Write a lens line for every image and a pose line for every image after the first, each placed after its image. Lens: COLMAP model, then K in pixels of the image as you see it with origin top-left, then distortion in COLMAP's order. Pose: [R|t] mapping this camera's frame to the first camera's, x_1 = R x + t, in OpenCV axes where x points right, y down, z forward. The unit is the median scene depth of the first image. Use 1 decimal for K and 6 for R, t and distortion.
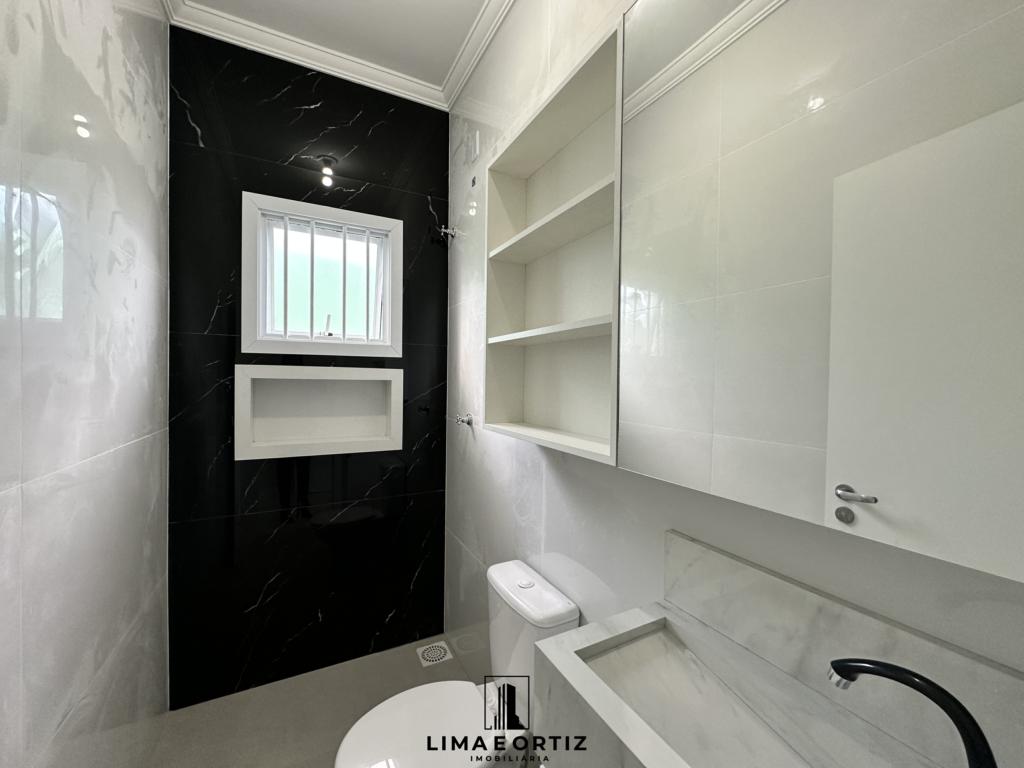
lens RADIAL K [[409.1, 0, 512.5], [0, 409.1, 382.3], [0, 0, 1]] dist [-0.004581, 0.001248]
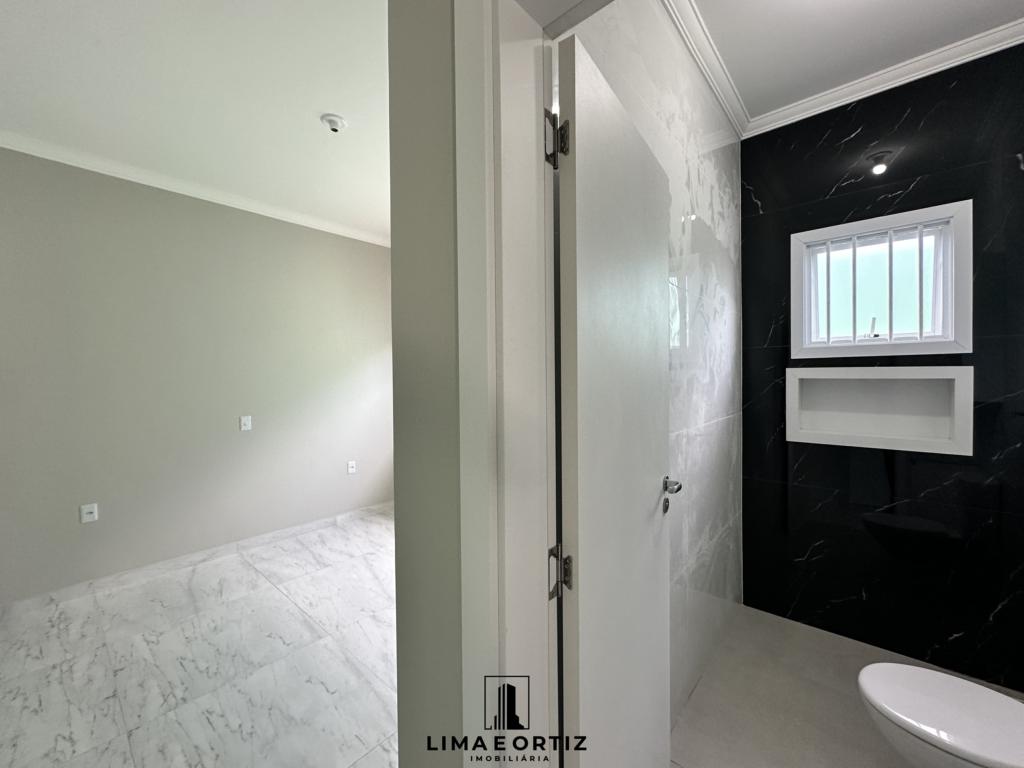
lens RADIAL K [[409.1, 0, 512.5], [0, 409.1, 382.3], [0, 0, 1]] dist [-0.004581, 0.001248]
pose [[0.367294, -0.003160, -0.930100, 0.207160], [0.004693, 0.999988, -0.001544, 0.000253], [0.930093, -0.003798, 0.367304, -0.285496]]
